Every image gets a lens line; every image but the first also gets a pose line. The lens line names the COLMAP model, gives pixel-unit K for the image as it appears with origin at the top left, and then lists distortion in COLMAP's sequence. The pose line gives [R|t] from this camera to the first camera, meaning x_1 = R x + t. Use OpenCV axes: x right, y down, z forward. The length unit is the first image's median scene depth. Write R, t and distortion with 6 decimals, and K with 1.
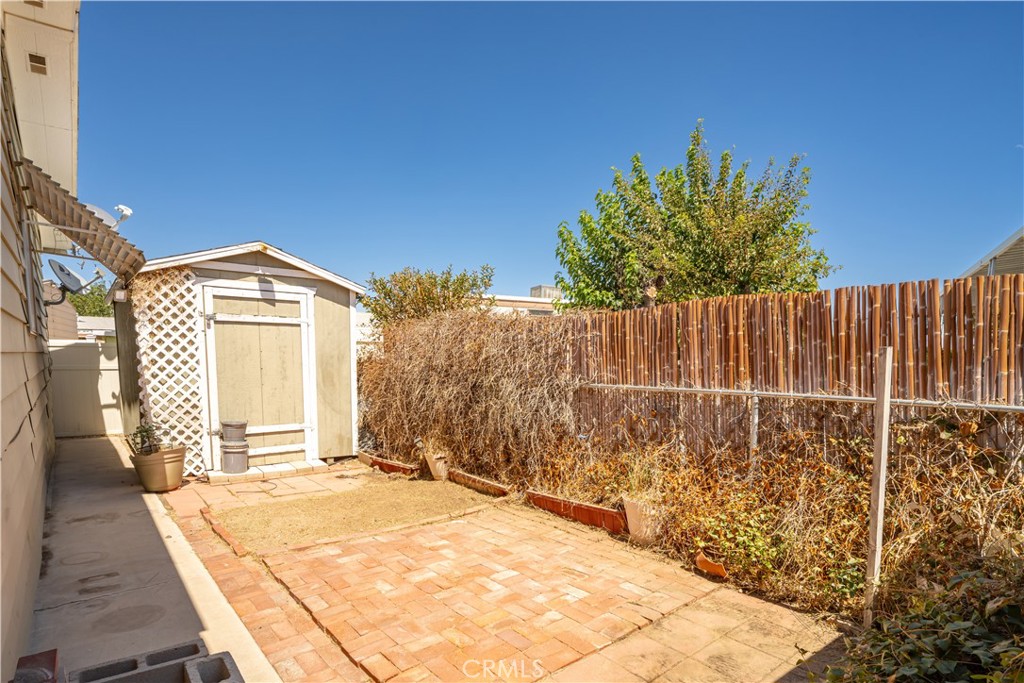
lens RADIAL K [[524.6, 0, 512.0], [0, 524.6, 341.5], [0, 0, 1]] dist [-0.003237, -0.000618]
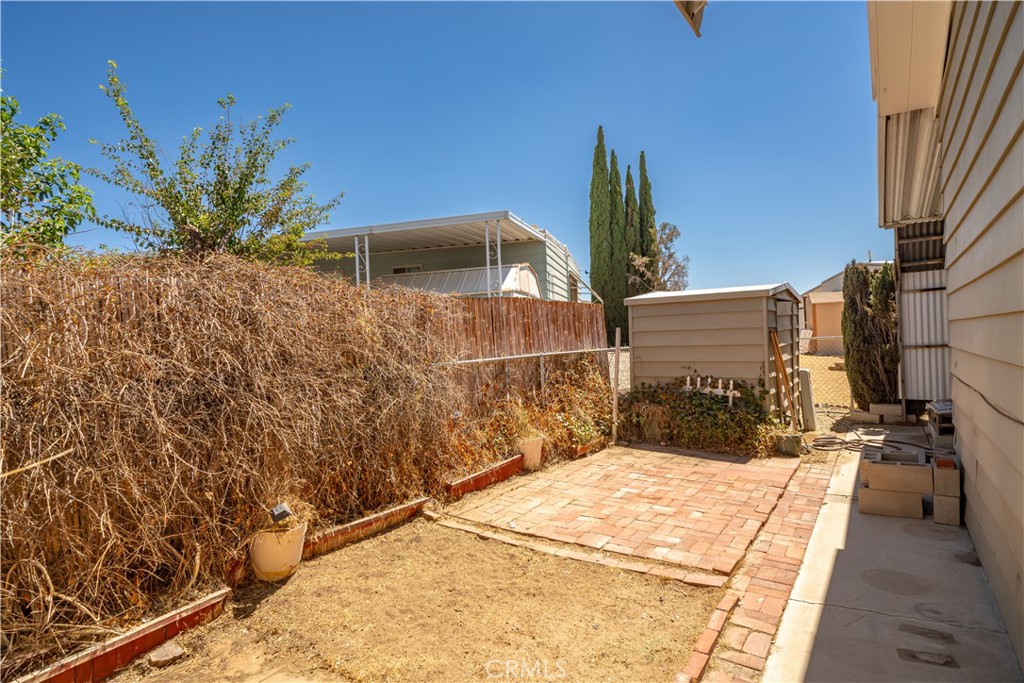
lens RADIAL K [[532.3, 0, 513.6], [0, 532.3, 332.2], [0, 0, 1]] dist [-0.004965, 0.000498]
pose [[-0.246392, 0.011715, 0.969099, -1.173413], [0.002857, 0.999931, -0.011362, 0.044170], [-0.969166, -0.000030, -0.246409, 1.490793]]
